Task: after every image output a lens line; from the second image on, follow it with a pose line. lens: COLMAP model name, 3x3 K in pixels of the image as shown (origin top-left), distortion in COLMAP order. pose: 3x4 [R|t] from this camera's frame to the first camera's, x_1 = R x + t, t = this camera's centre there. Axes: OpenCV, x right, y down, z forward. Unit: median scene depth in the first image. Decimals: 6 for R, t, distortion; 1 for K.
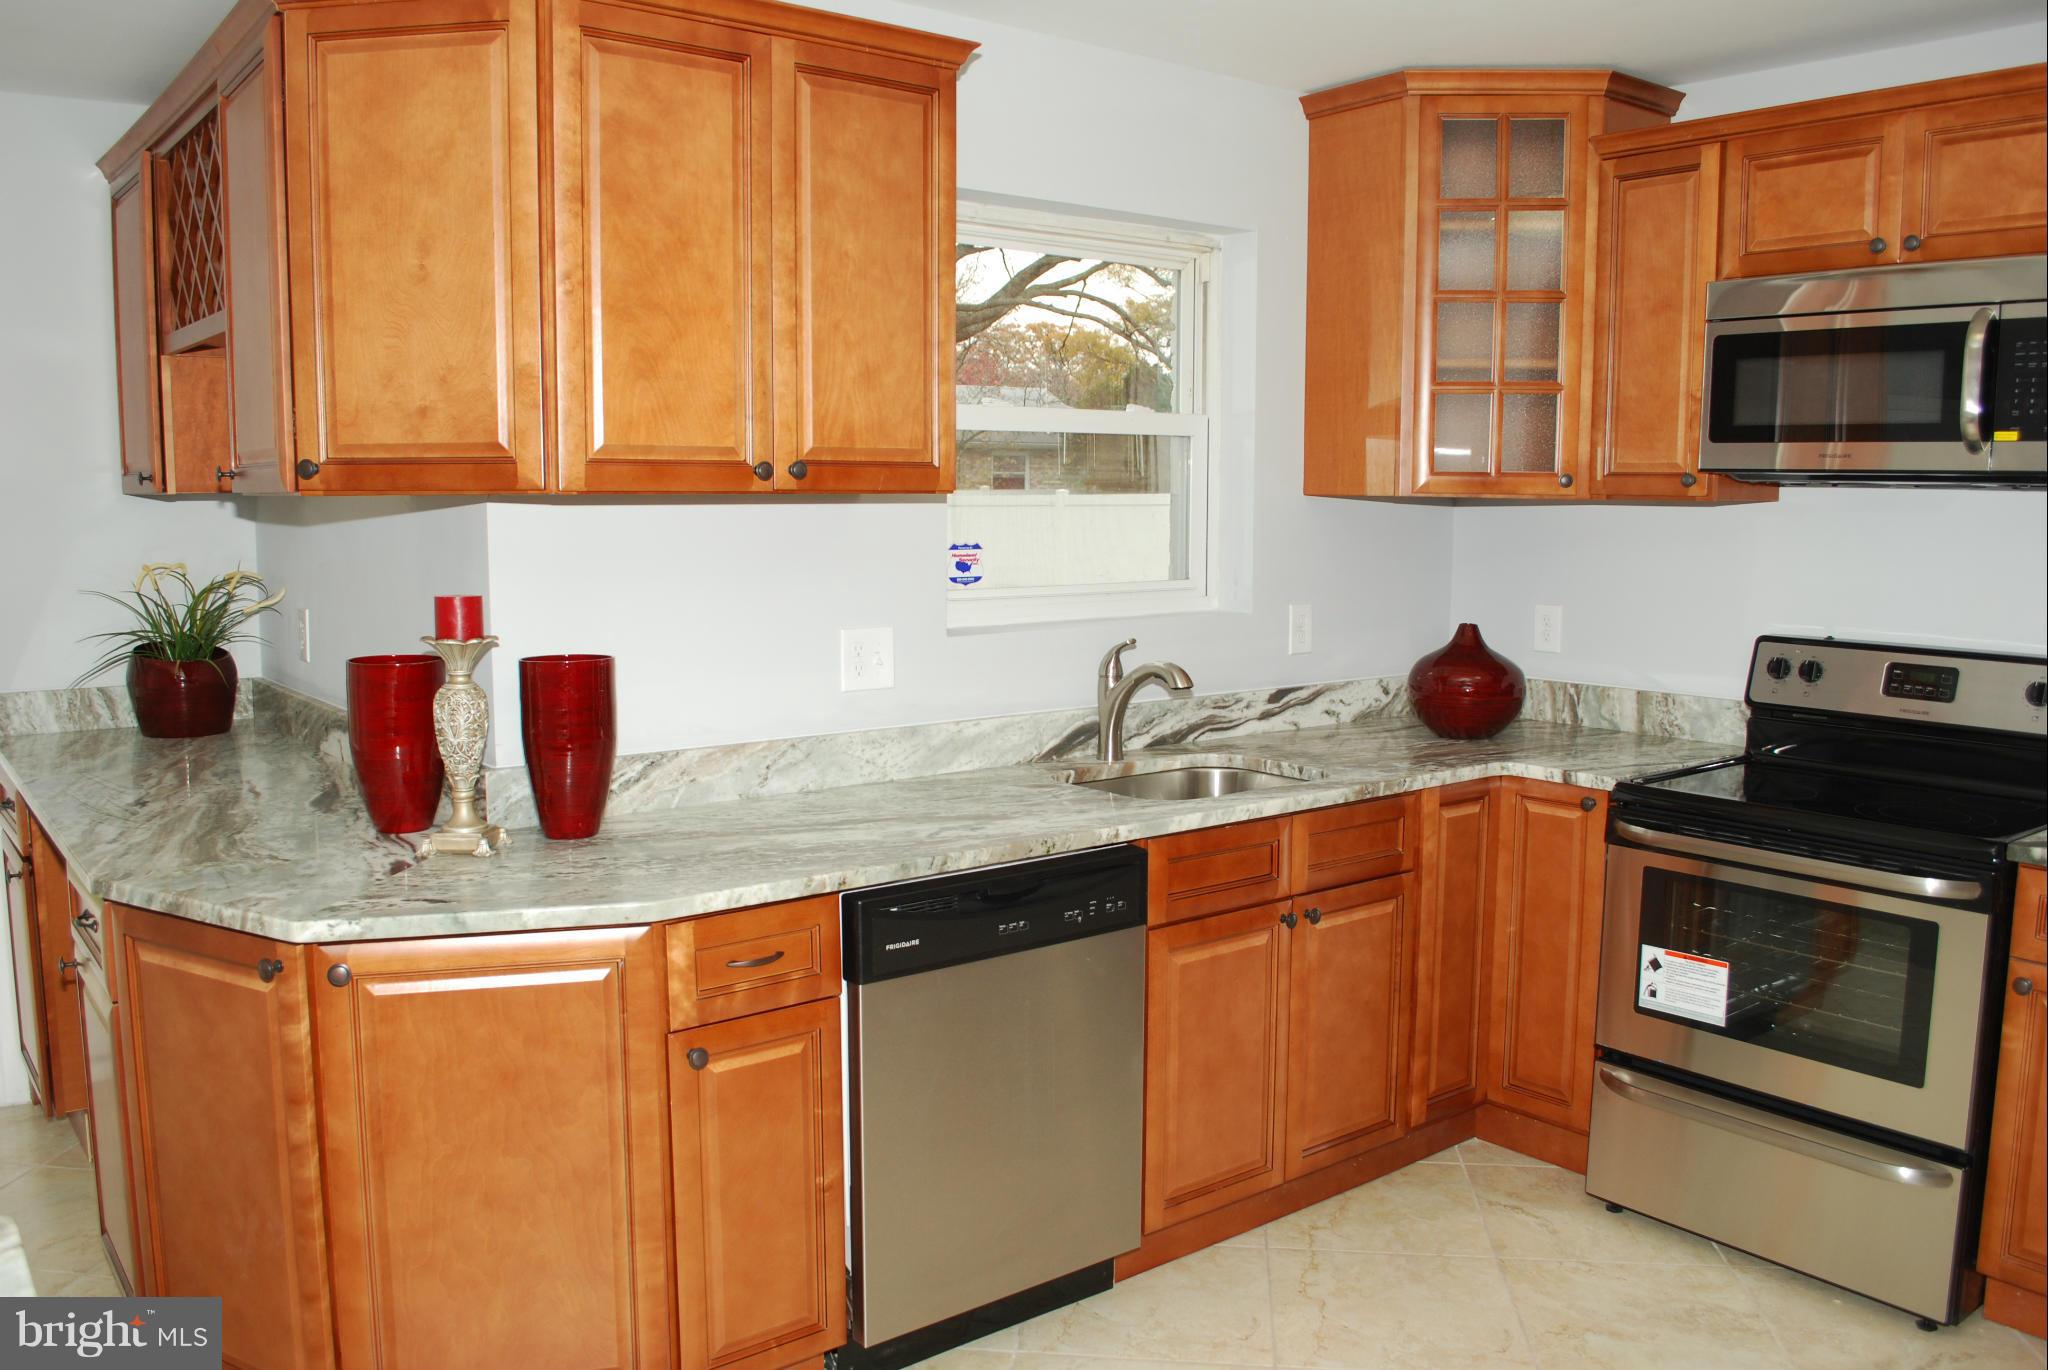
lens RADIAL K [[1624.2, 0, 1024.8], [0, 1624.2, 676.3], [0, 0, 1]] dist [-0.081917, 0.009801]
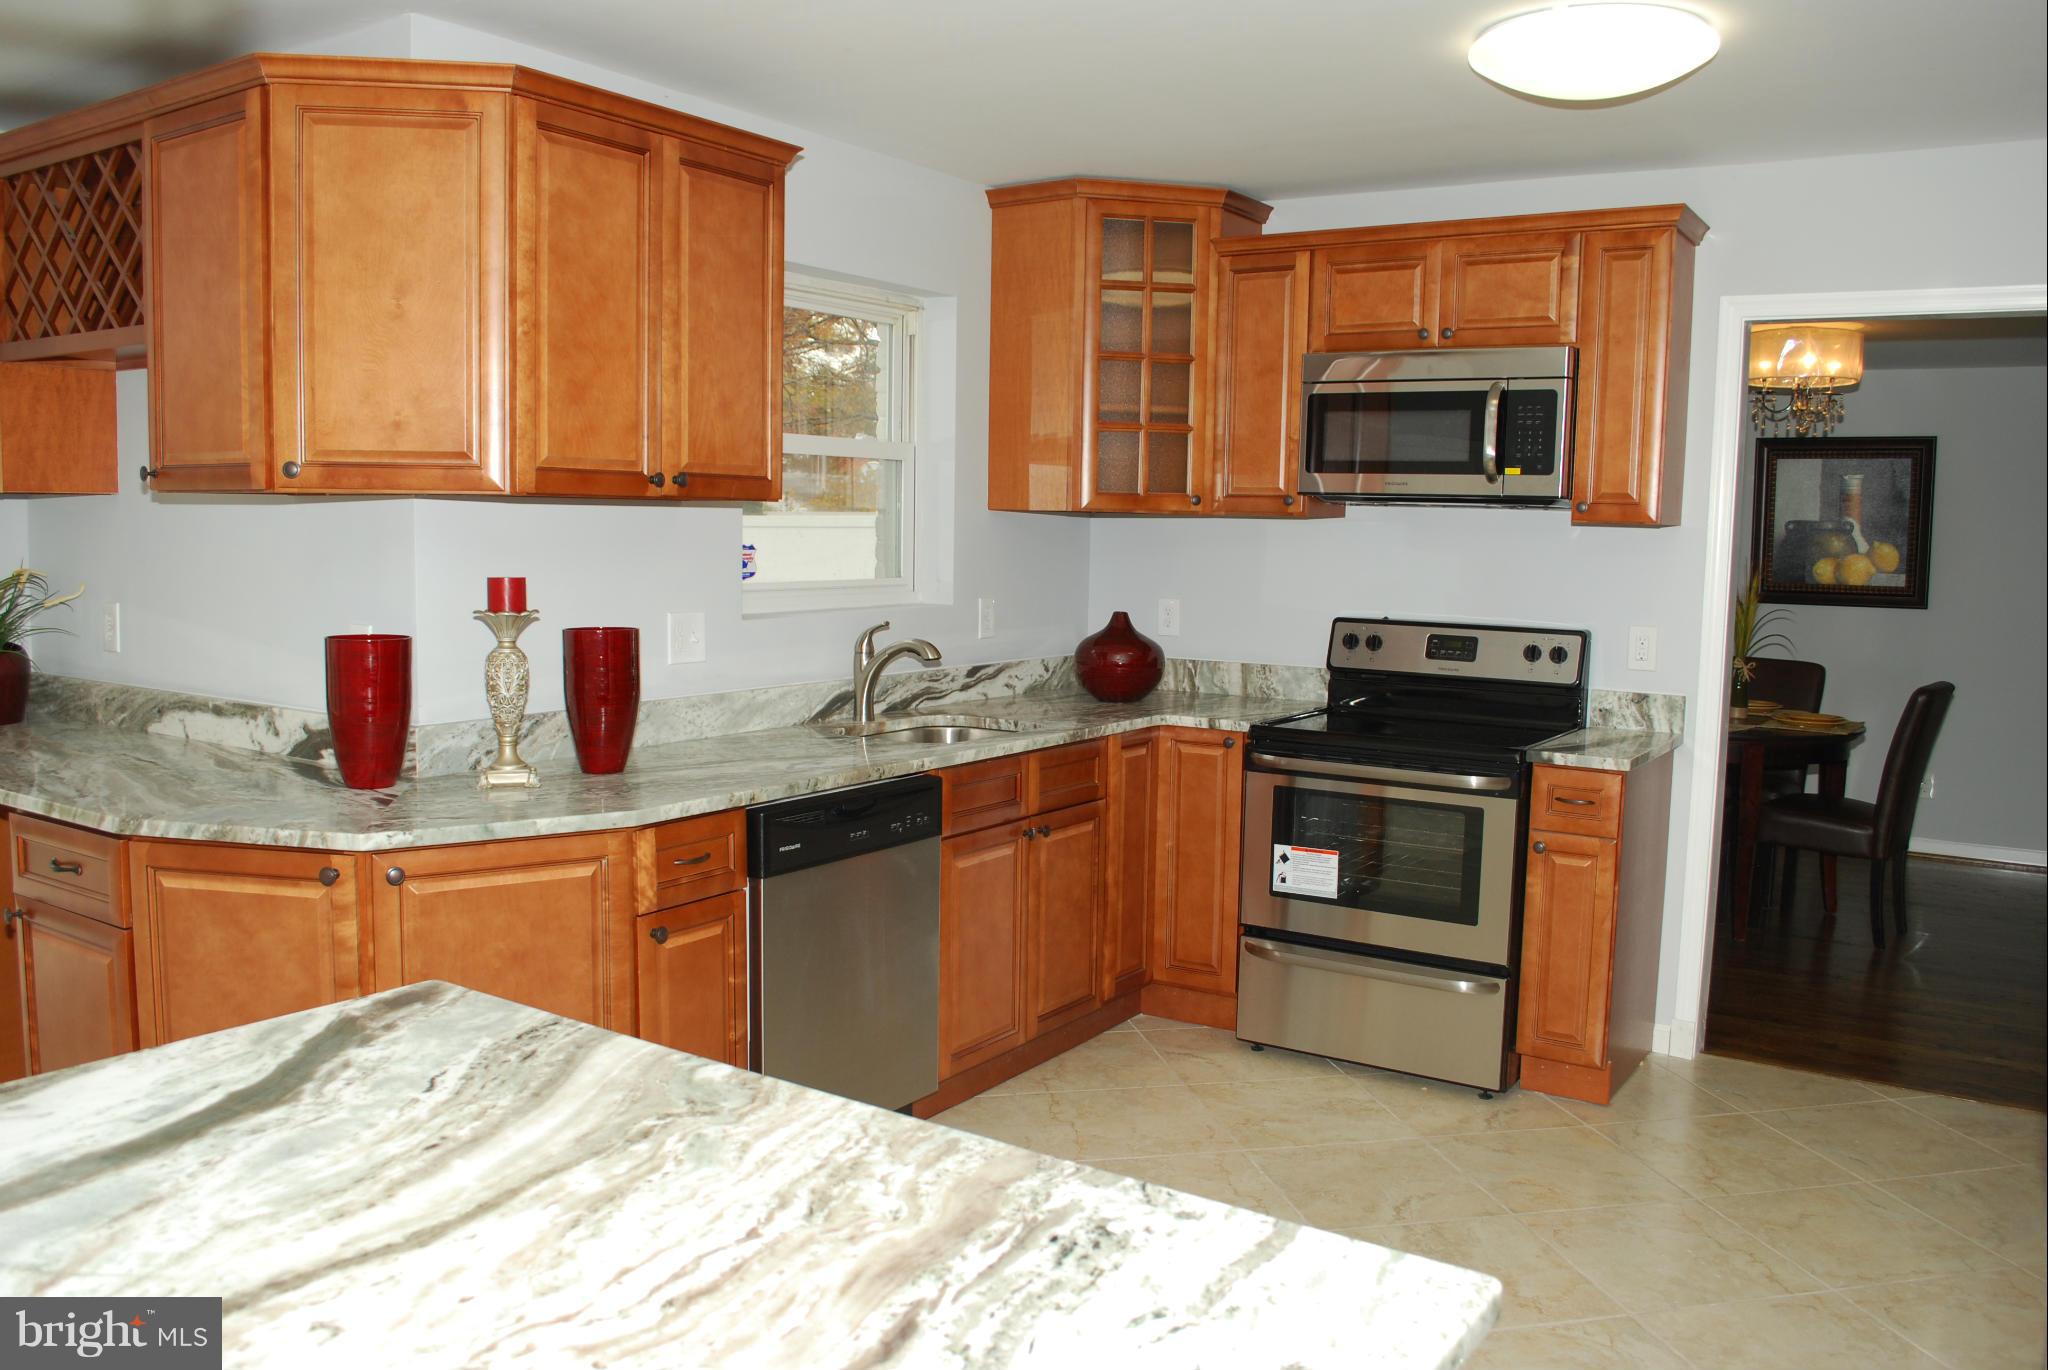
lens RADIAL K [[1624.2, 0, 1033.0], [0, 1624.2, 671.6], [0, 0, 1]] dist [-0.081917, 0.009801]
pose [[0.948127, -0.016131, 0.317484, -0.245966], [0.022142, 0.999637, -0.015332, 0.040696], [-0.317121, 0.021566, 0.948140, -0.237993]]
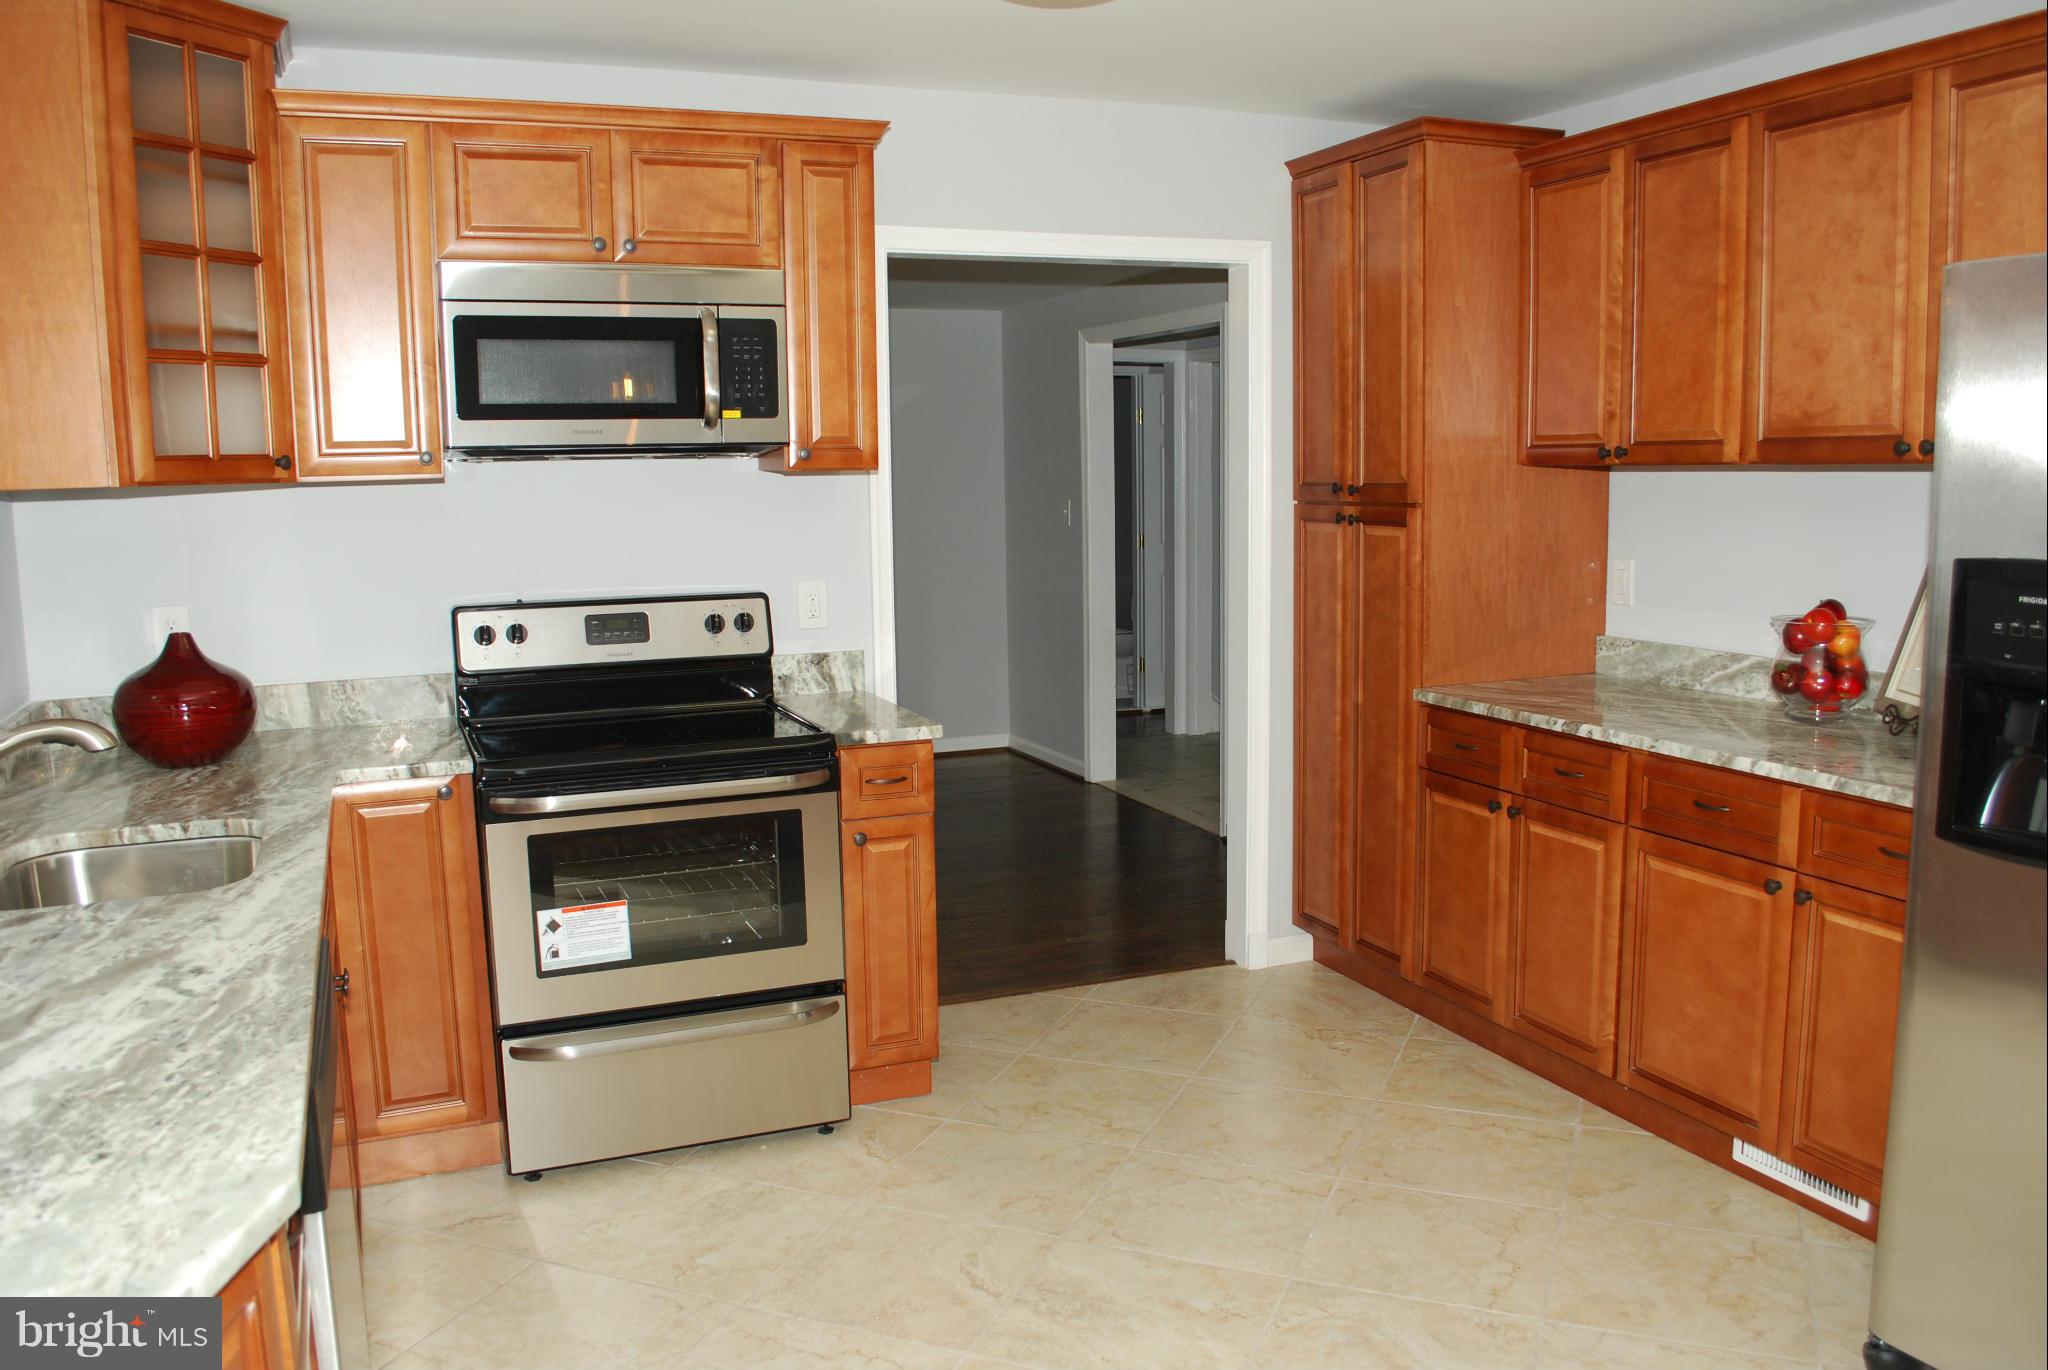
lens RADIAL K [[1624.2, 0, 1029.1], [0, 1624.2, 664.3], [0, 0, 1]] dist [-0.081917, 0.009801]
pose [[0.270810, -0.130847, 0.953699, -0.509154], [0.127484, 0.986868, 0.099198, -0.052424], [-0.954154, 0.094718, 0.283934, 0.411554]]
